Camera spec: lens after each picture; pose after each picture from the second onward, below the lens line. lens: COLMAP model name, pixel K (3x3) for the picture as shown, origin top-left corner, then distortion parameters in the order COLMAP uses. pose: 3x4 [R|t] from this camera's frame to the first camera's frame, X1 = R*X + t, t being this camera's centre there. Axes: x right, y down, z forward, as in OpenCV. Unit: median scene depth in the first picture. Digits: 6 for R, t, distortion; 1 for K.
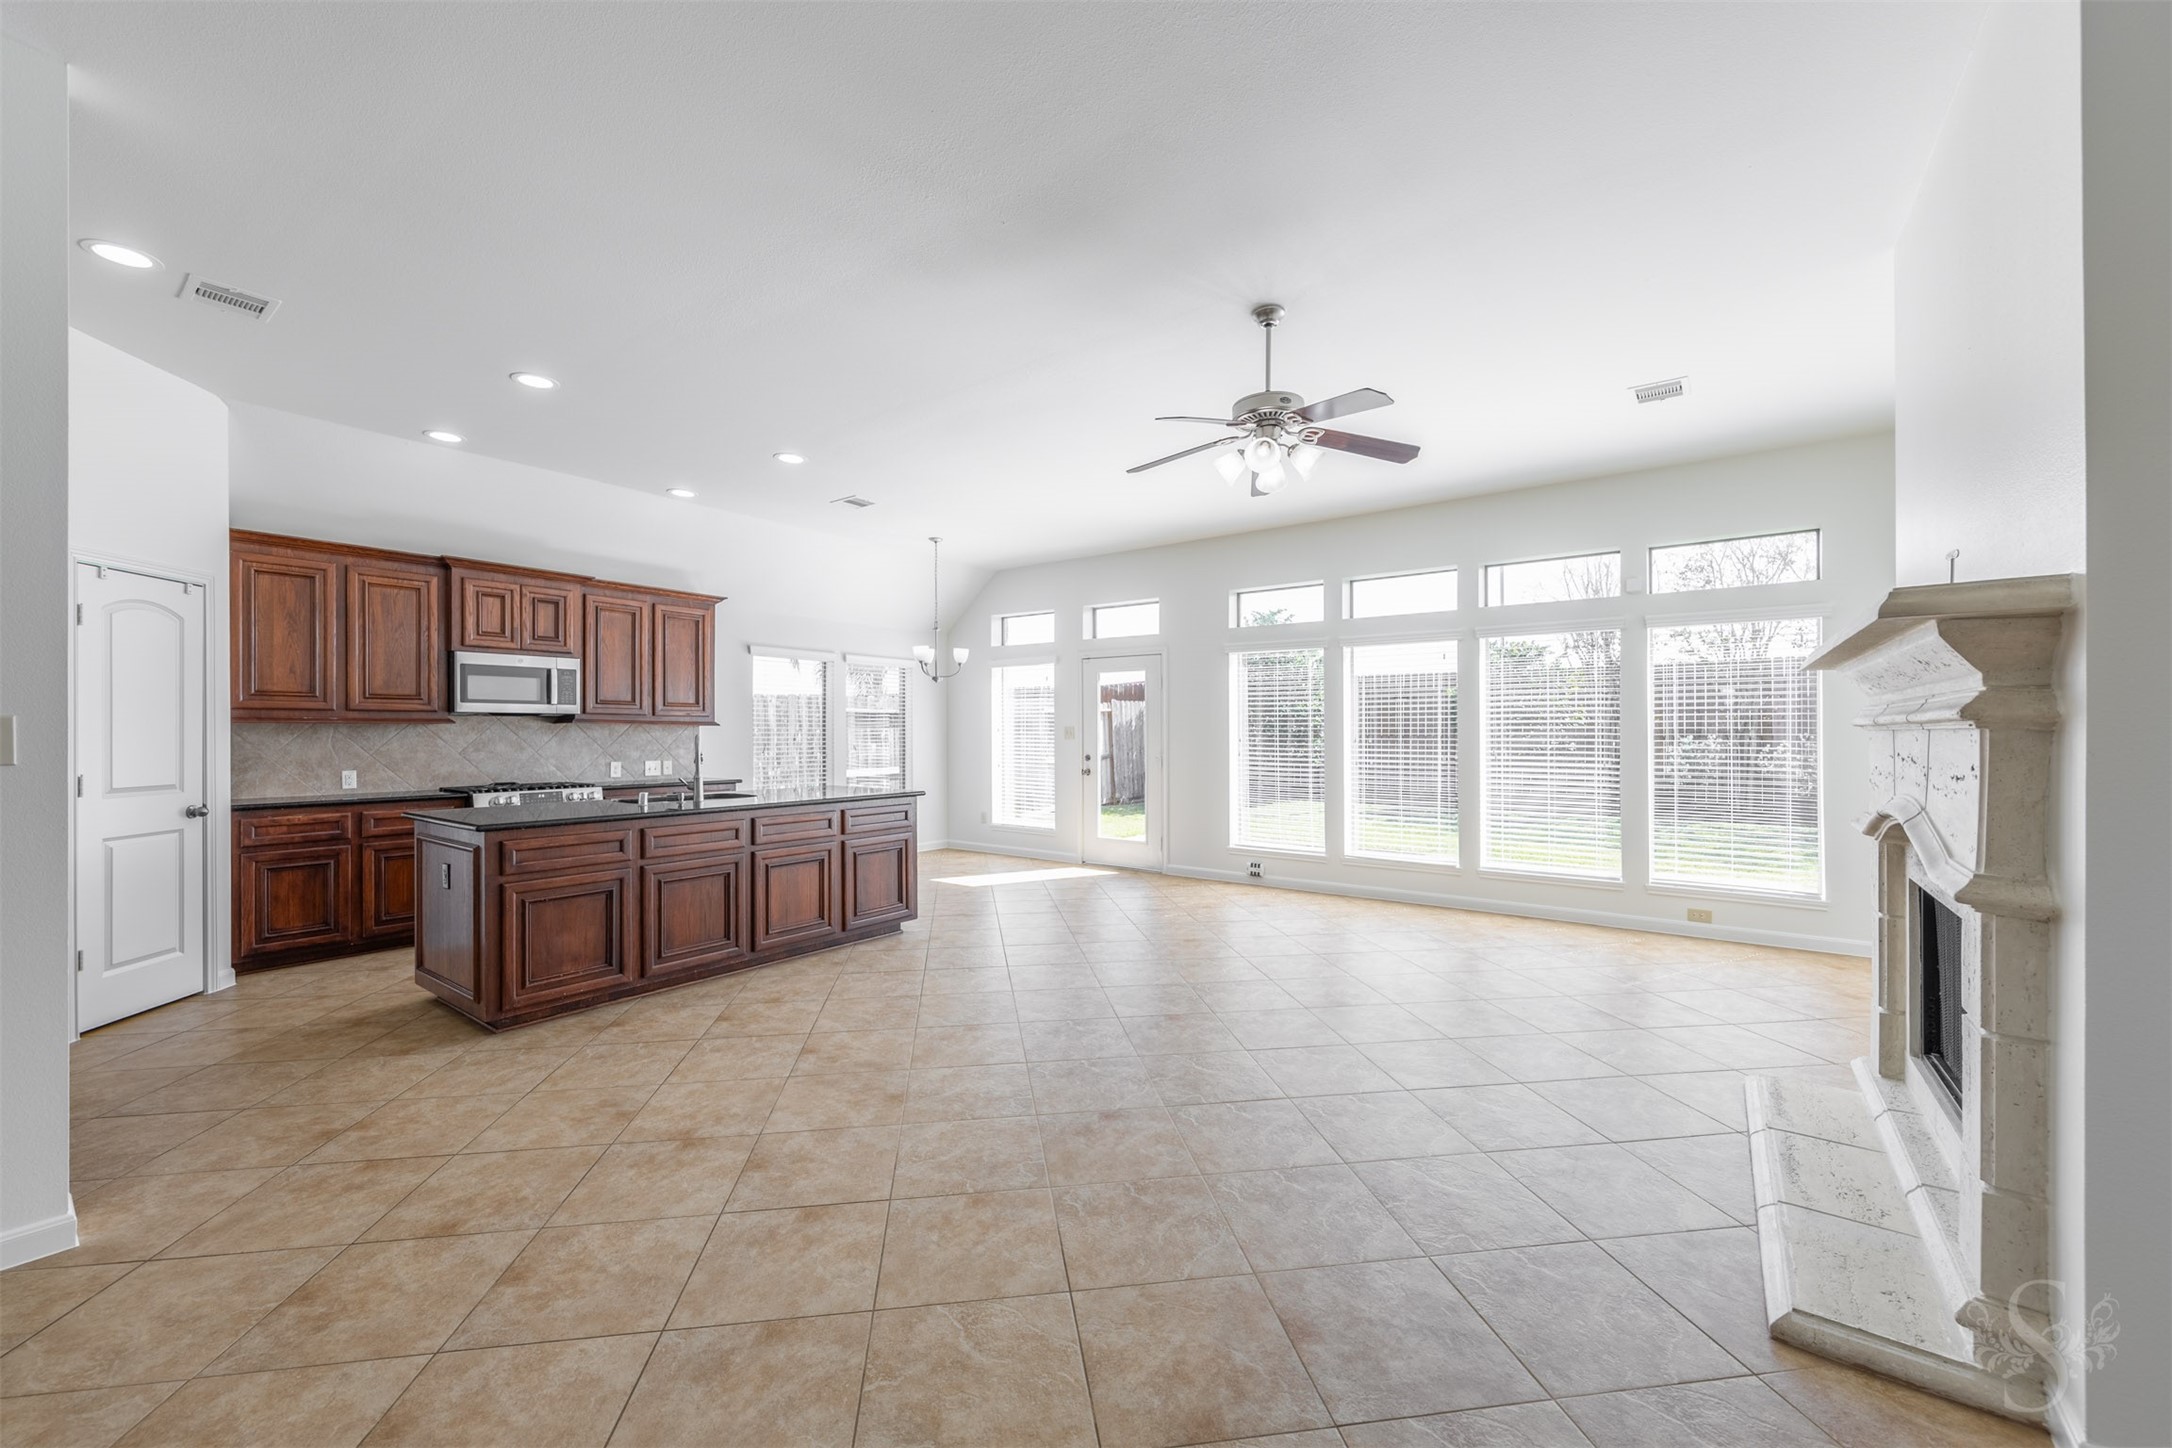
lens RADIAL K [[826.4, 0, 1086.0], [0, 826.4, 724.0], [0, 0, 1]] dist [0.000267, 0.000120]
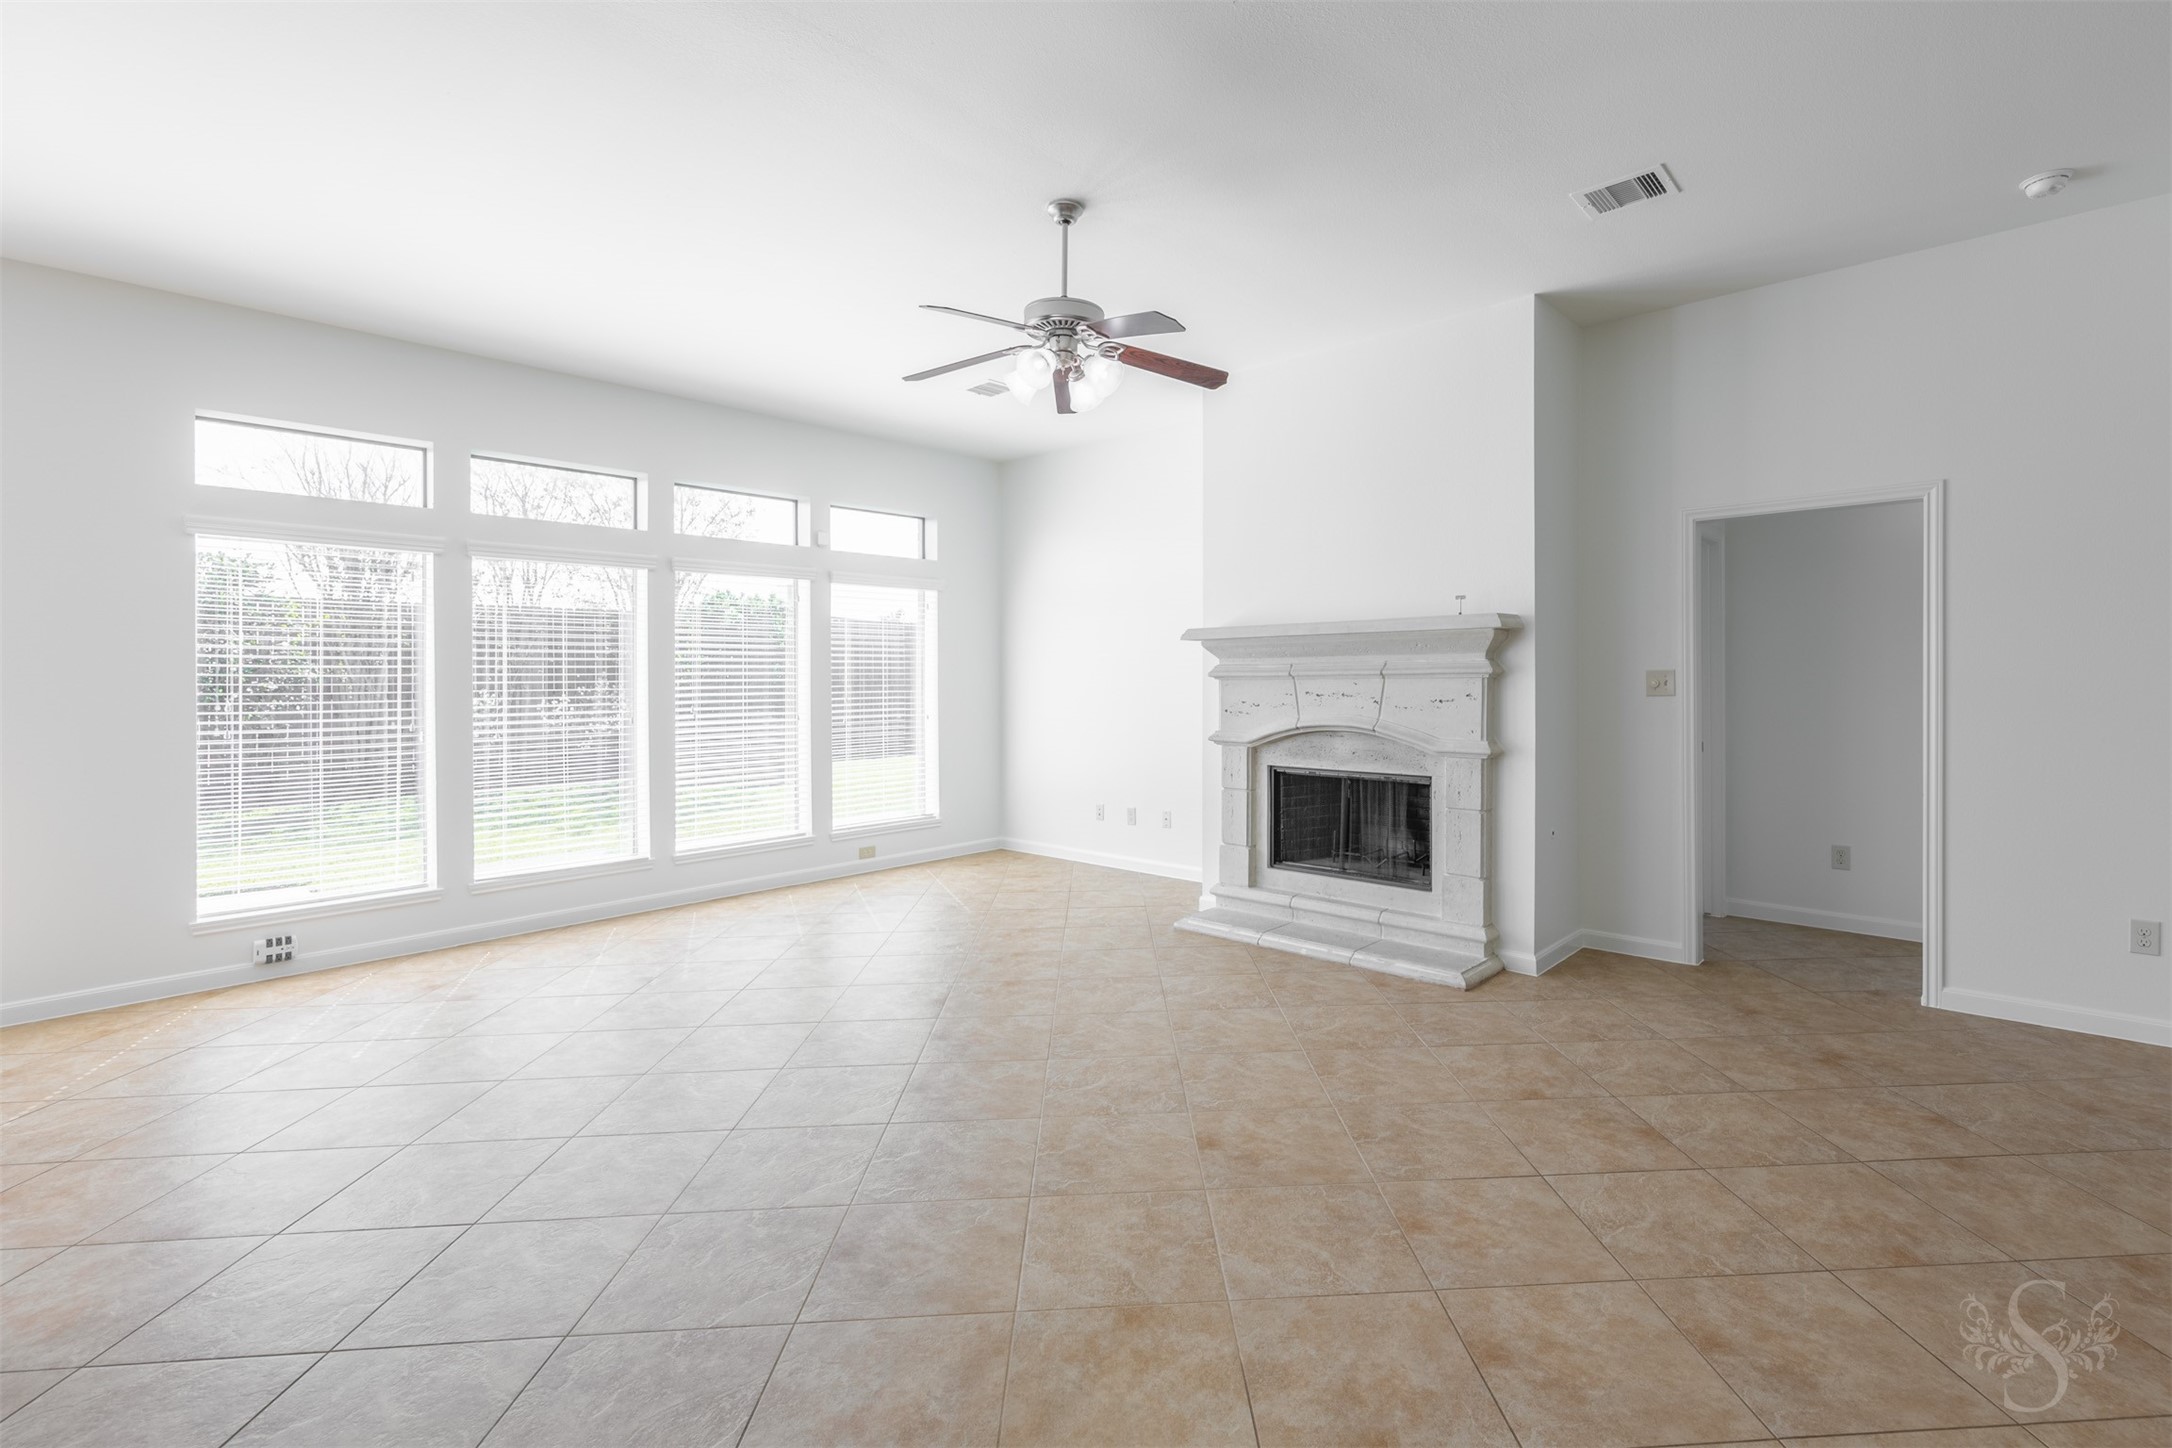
lens RADIAL K [[981.7, 0, 1151.2], [0, 981.7, 682.5], [0, 0, 1]] dist [0.011076, 0.000083]
pose [[0.083269, -0.007099, 0.996502, -0.829669], [0.000638, 0.999975, 0.007070, -0.000825], [-0.996527, 0.000047, 0.083271, 0.836113]]
